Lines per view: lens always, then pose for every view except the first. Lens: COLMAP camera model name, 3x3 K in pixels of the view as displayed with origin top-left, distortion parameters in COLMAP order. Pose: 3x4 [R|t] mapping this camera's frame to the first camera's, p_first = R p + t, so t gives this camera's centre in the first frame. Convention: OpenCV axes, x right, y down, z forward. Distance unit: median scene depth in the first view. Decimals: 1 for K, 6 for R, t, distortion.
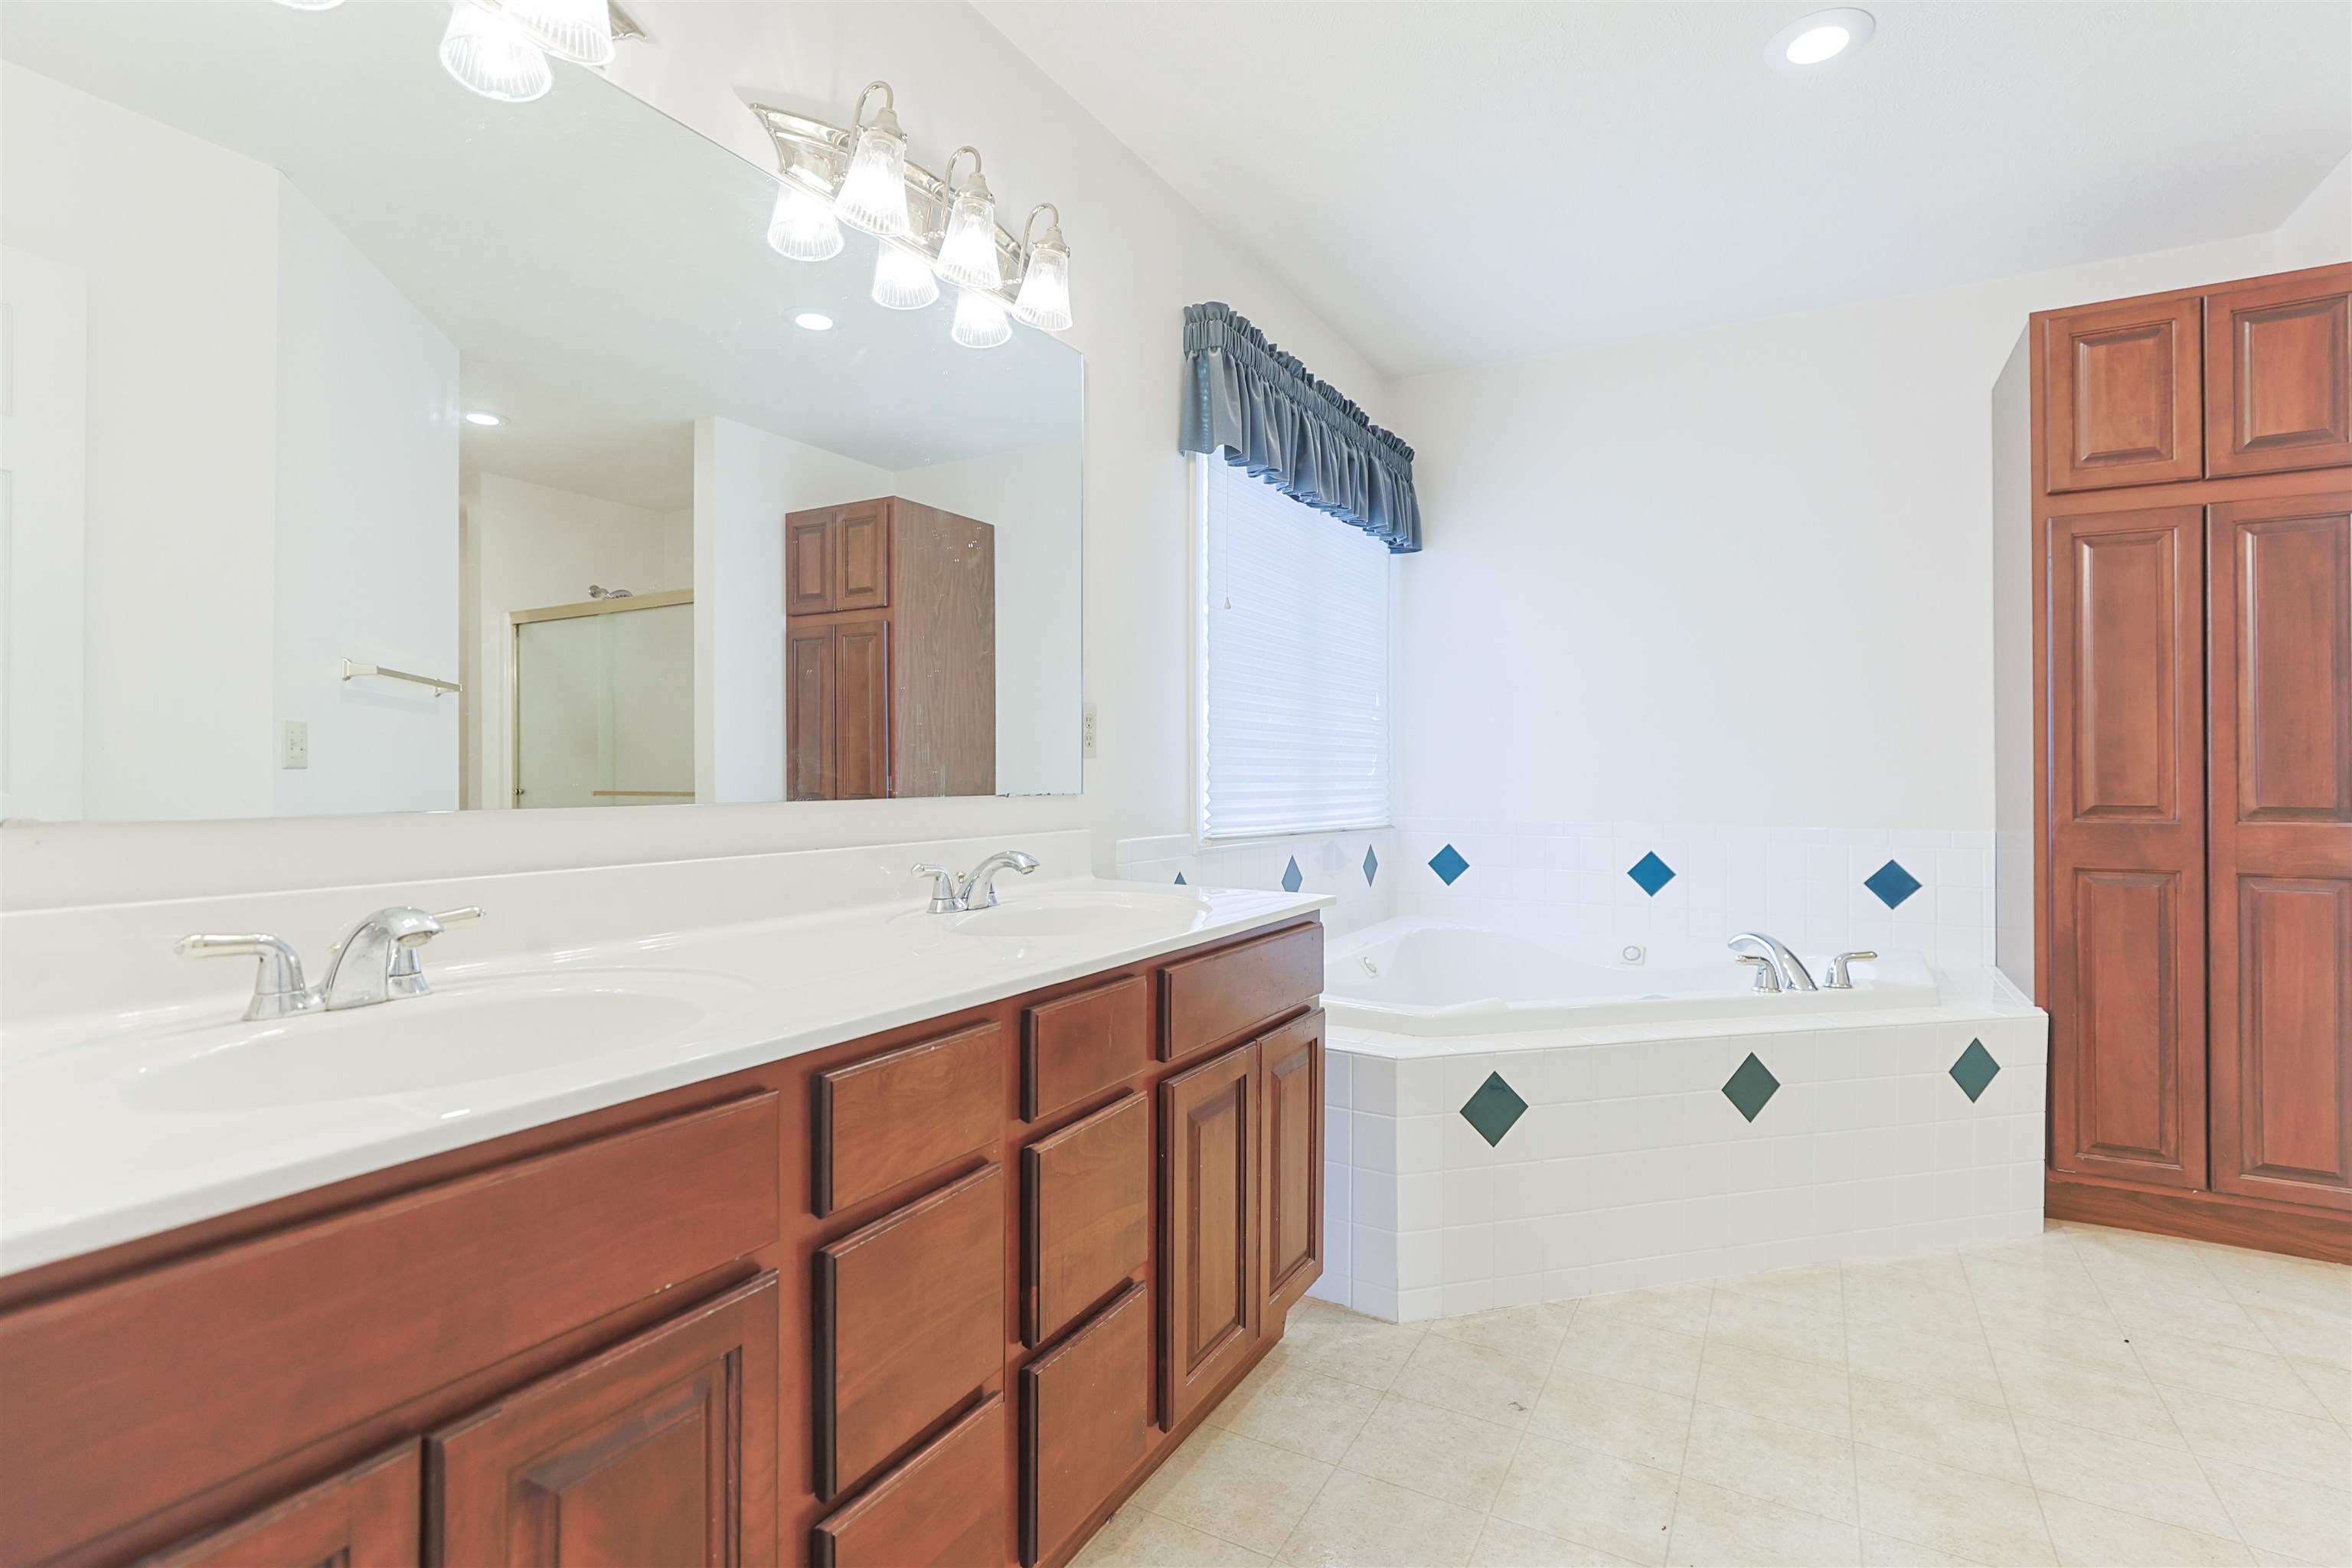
lens RADIAL K [[1092.2, 0, 1180.8], [0, 1092.2, 758.8], [0, 0, 1]] dist [-0.002256, -0.000279]
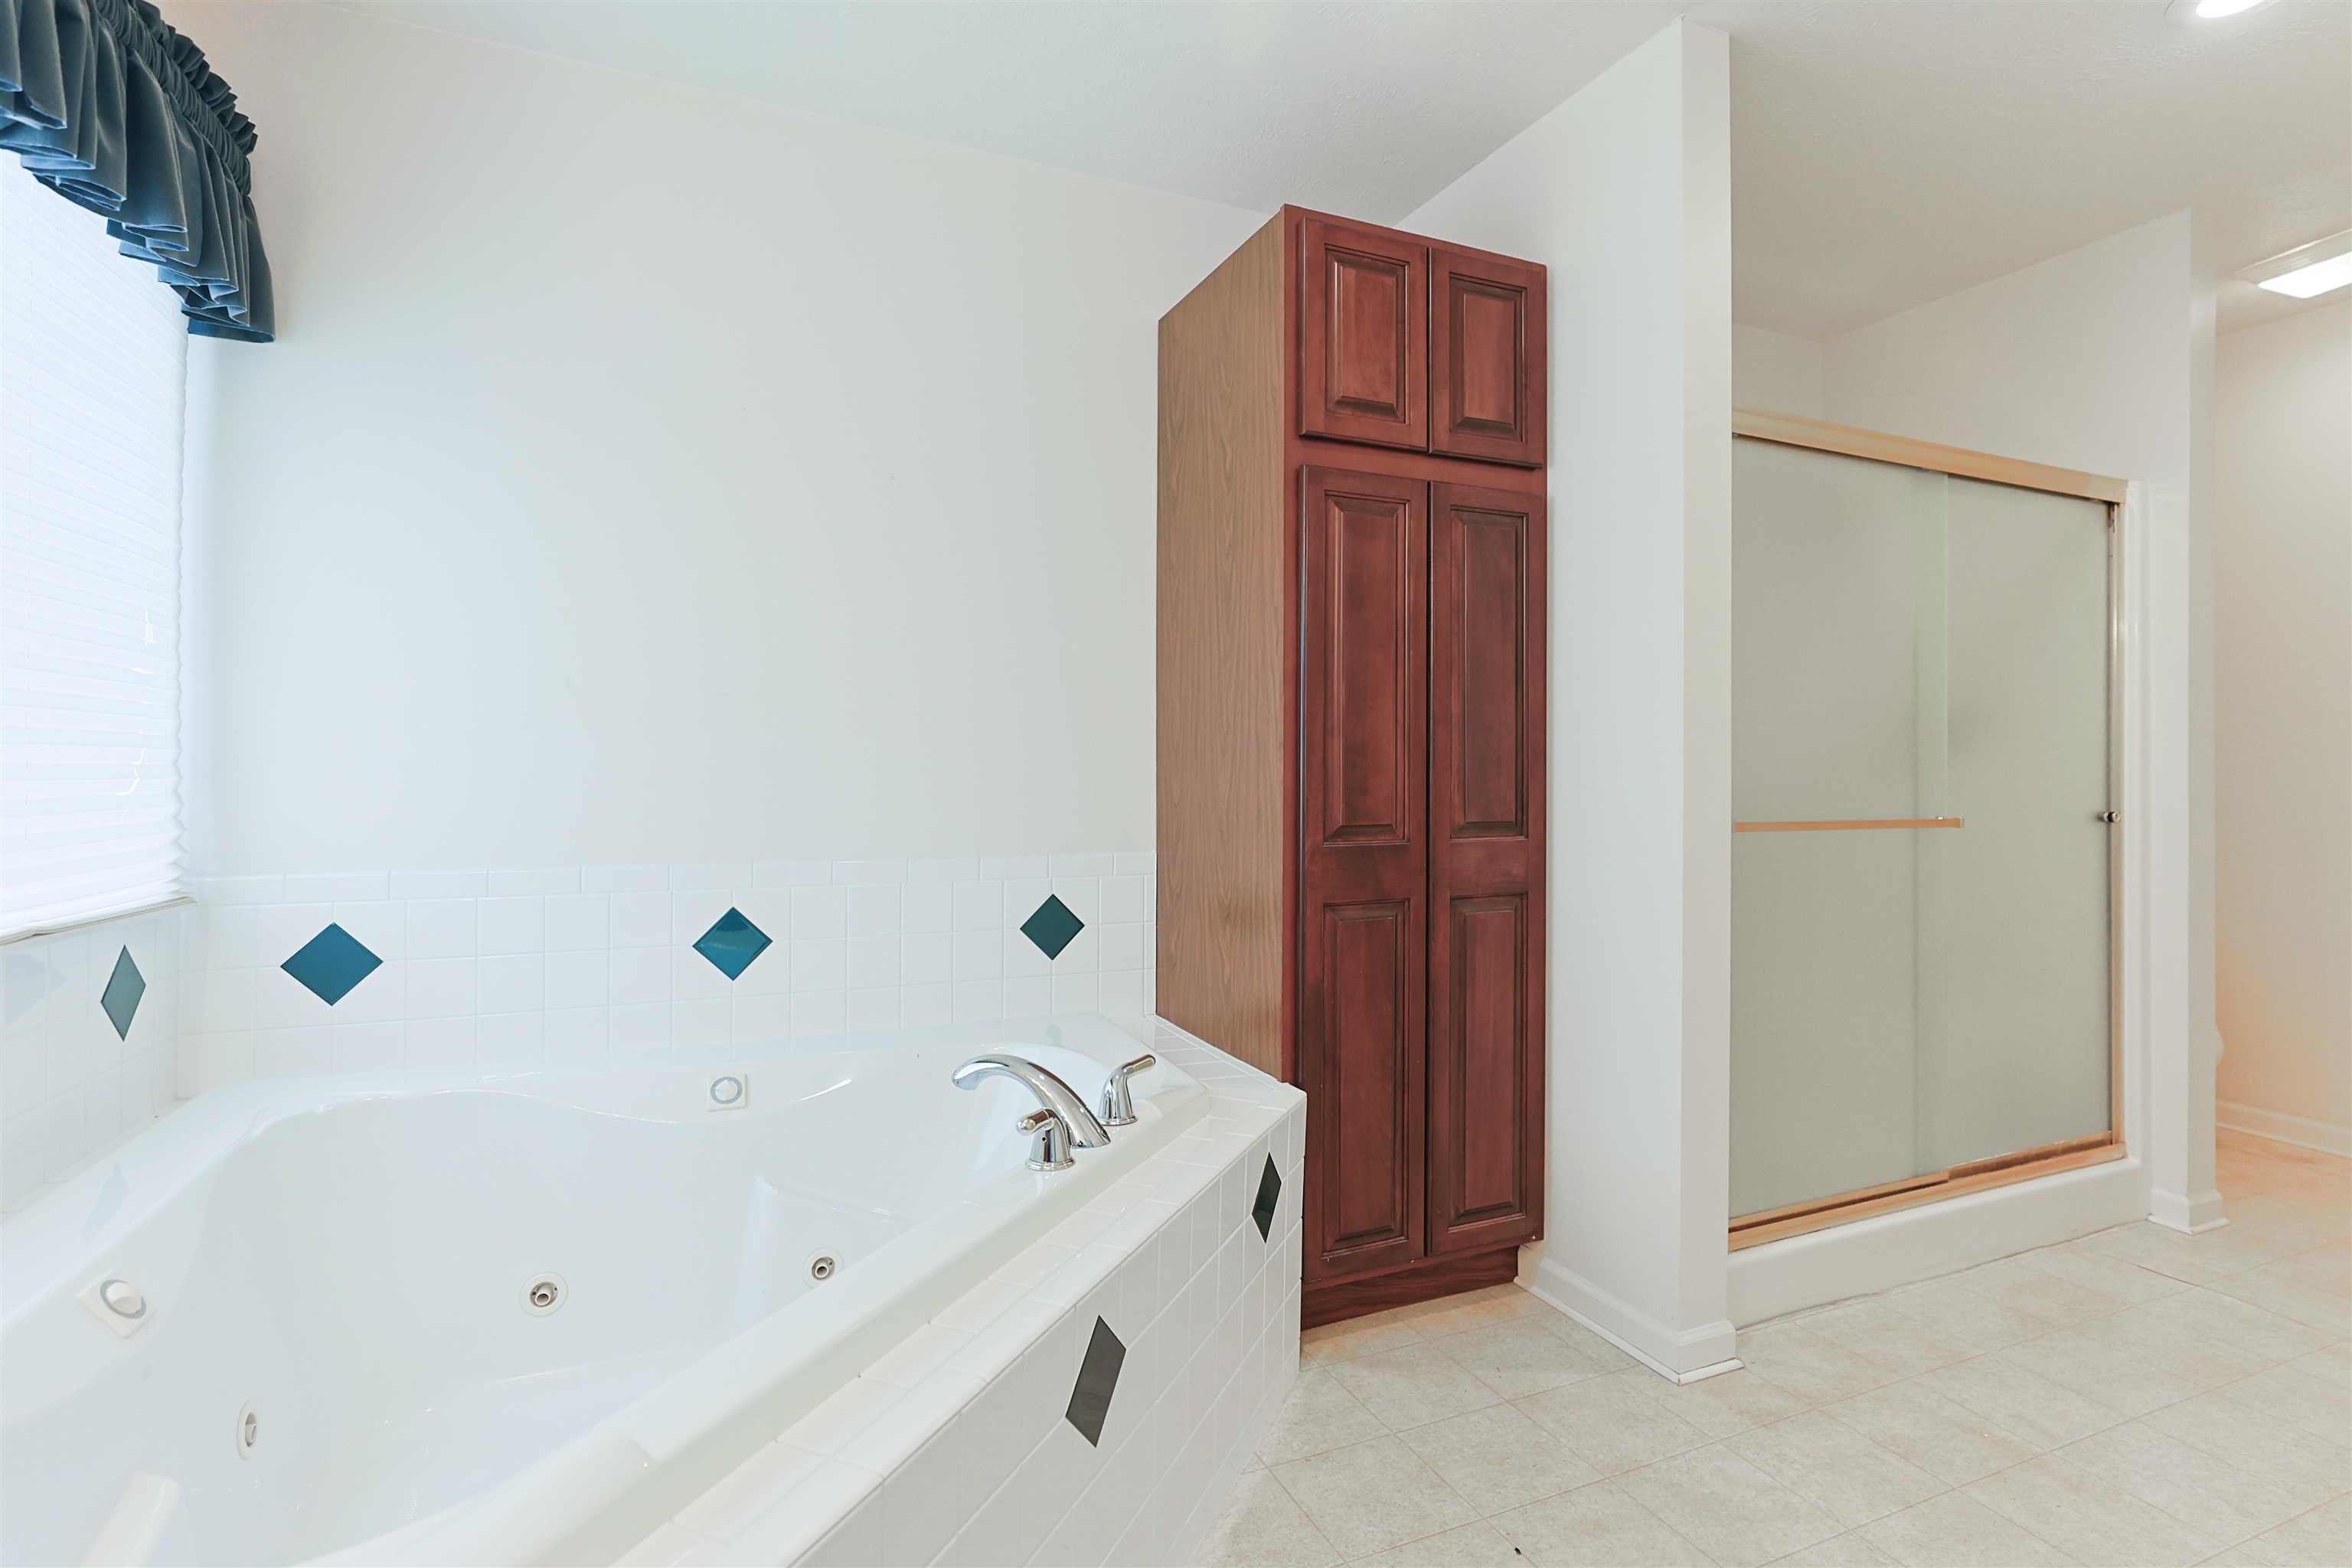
lens RADIAL K [[949.8, 0, 1051.6], [0, 949.8, 764.1], [0, 0, 1]] dist [-0.001241, 0.000212]
pose [[0.584737, 0.006376, 0.811198, 0.131678], [-0.007391, 0.999969, -0.002532, -0.000033], [-0.811189, -0.004516, 0.584767, 0.767888]]
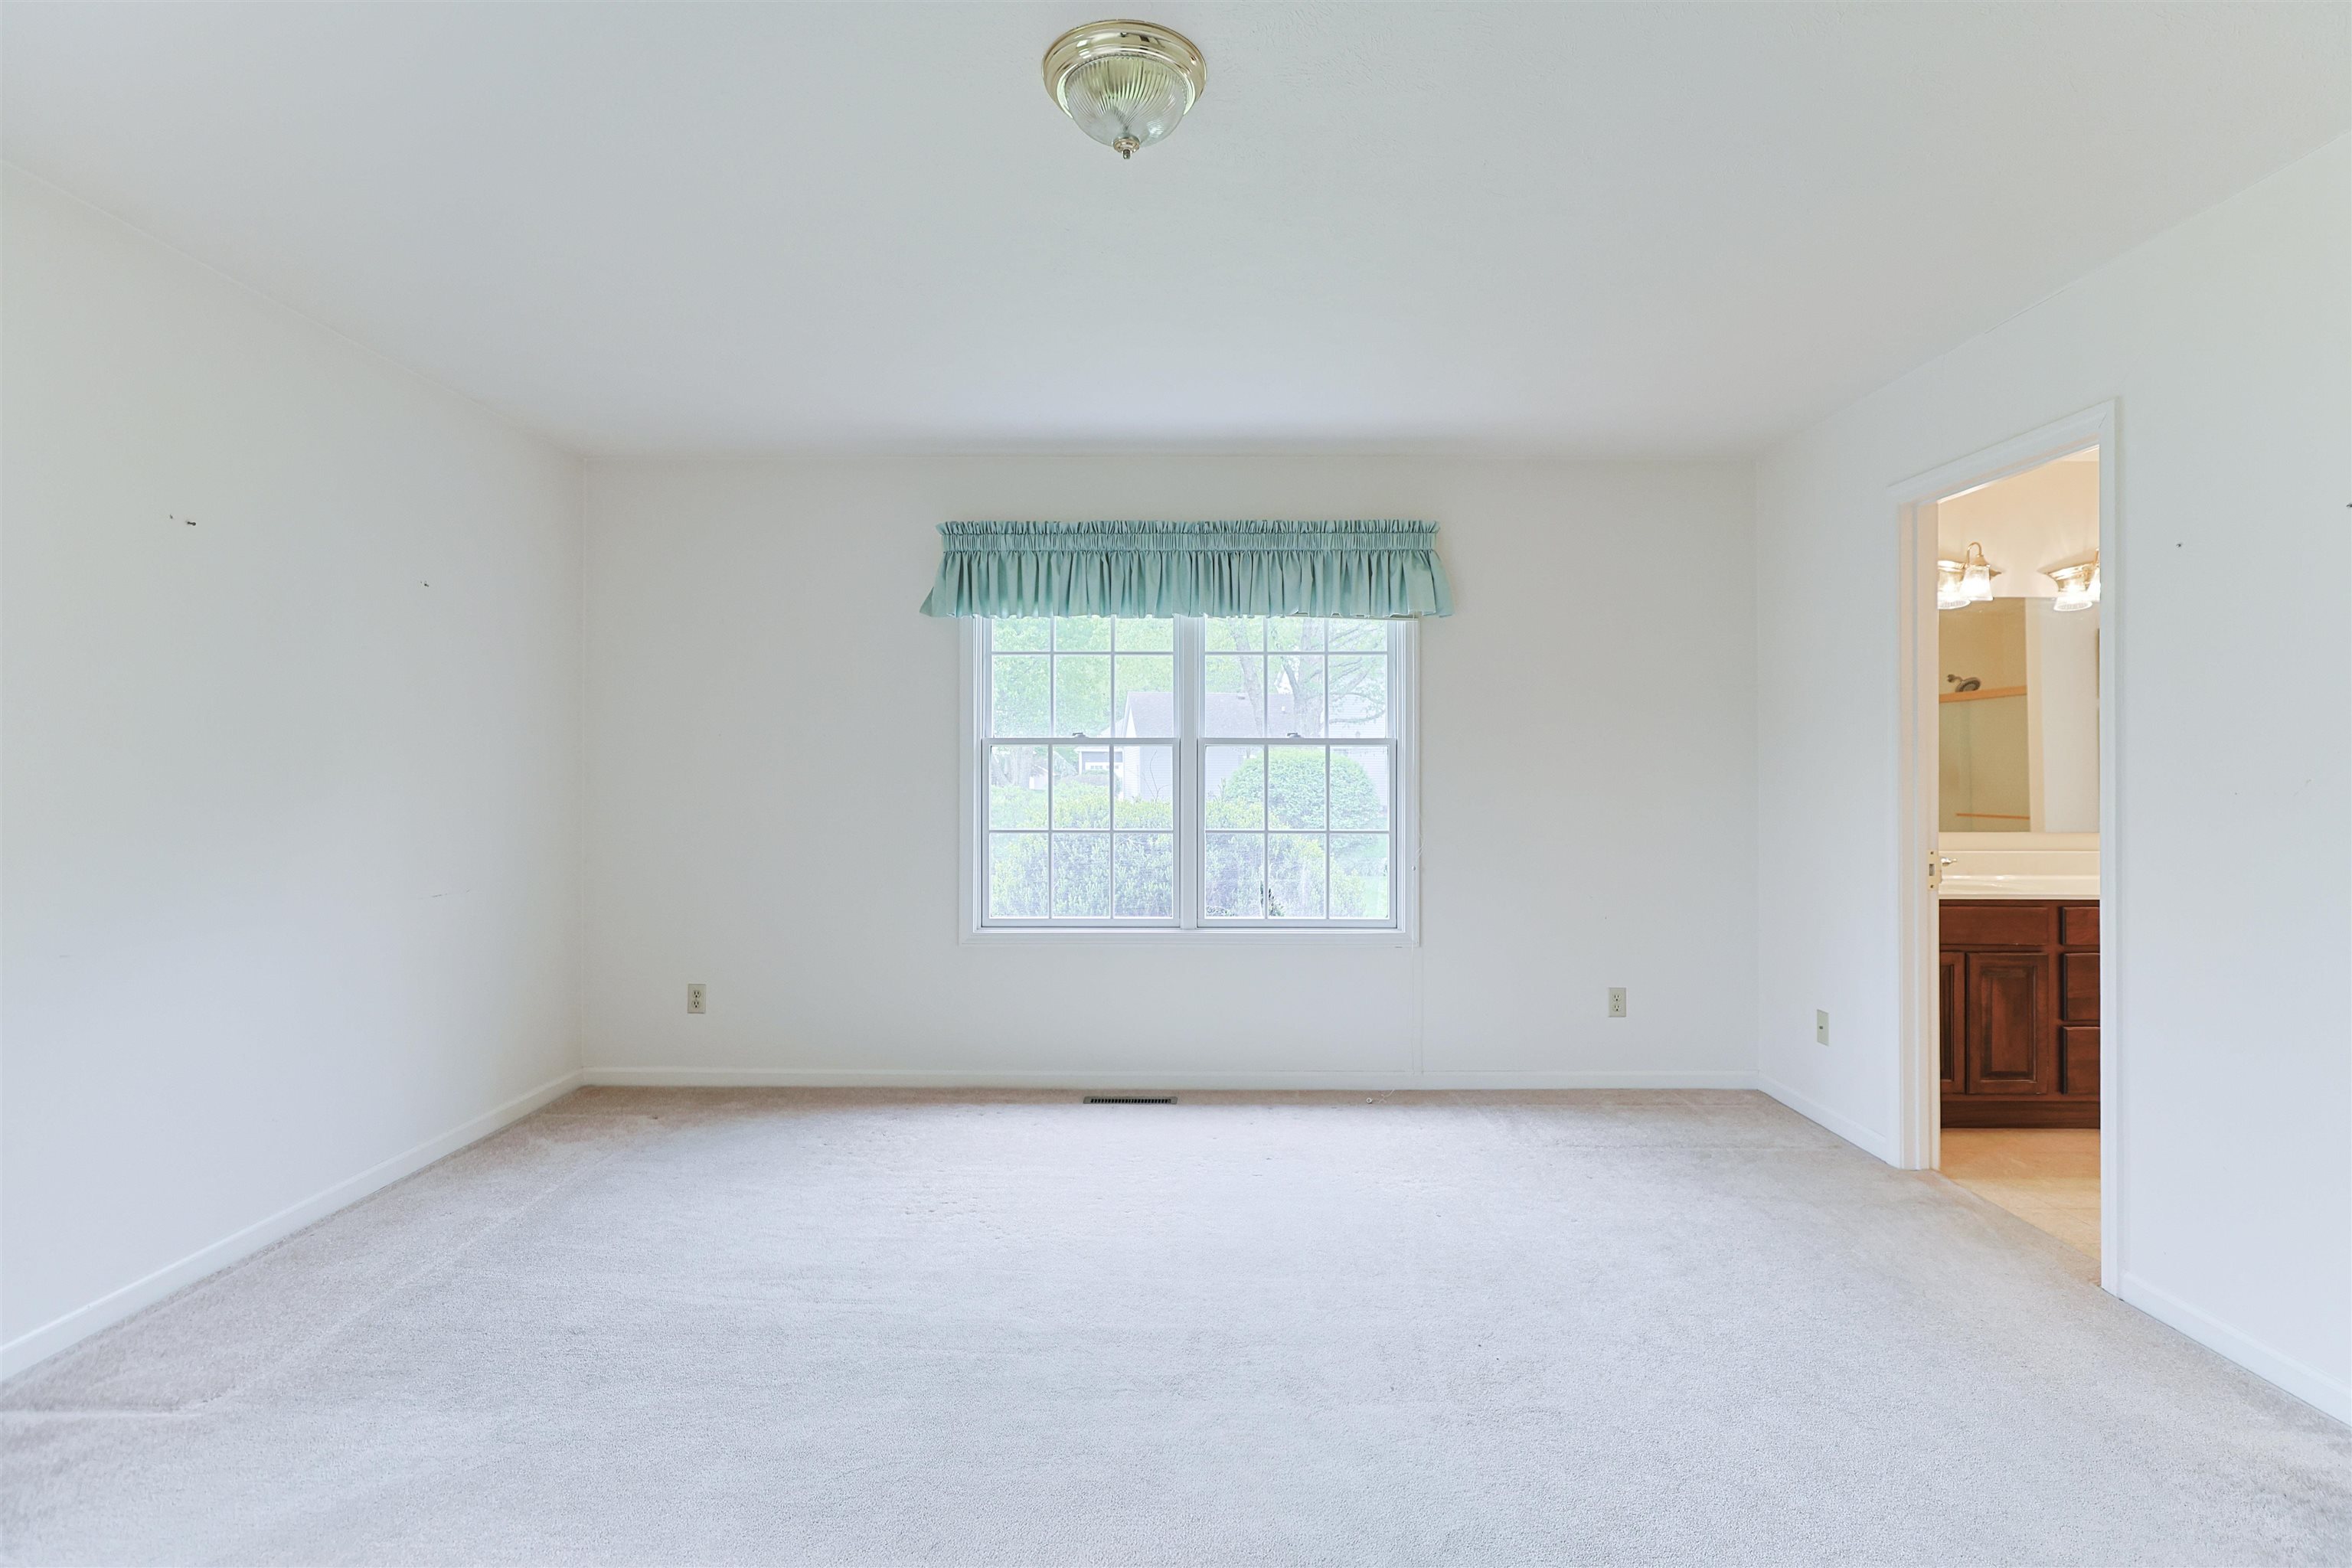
lens RADIAL K [[1134.0, 0, 1186.8], [0, 1134.0, 776.7], [0, 0, 1]] dist [-0.000367, 0.000347]
pose [[0.487133, -0.004077, -0.873318, 0.654798], [0.012546, 0.999919, 0.002330, -0.082024], [0.873237, -0.012091, 0.487145, -1.430056]]
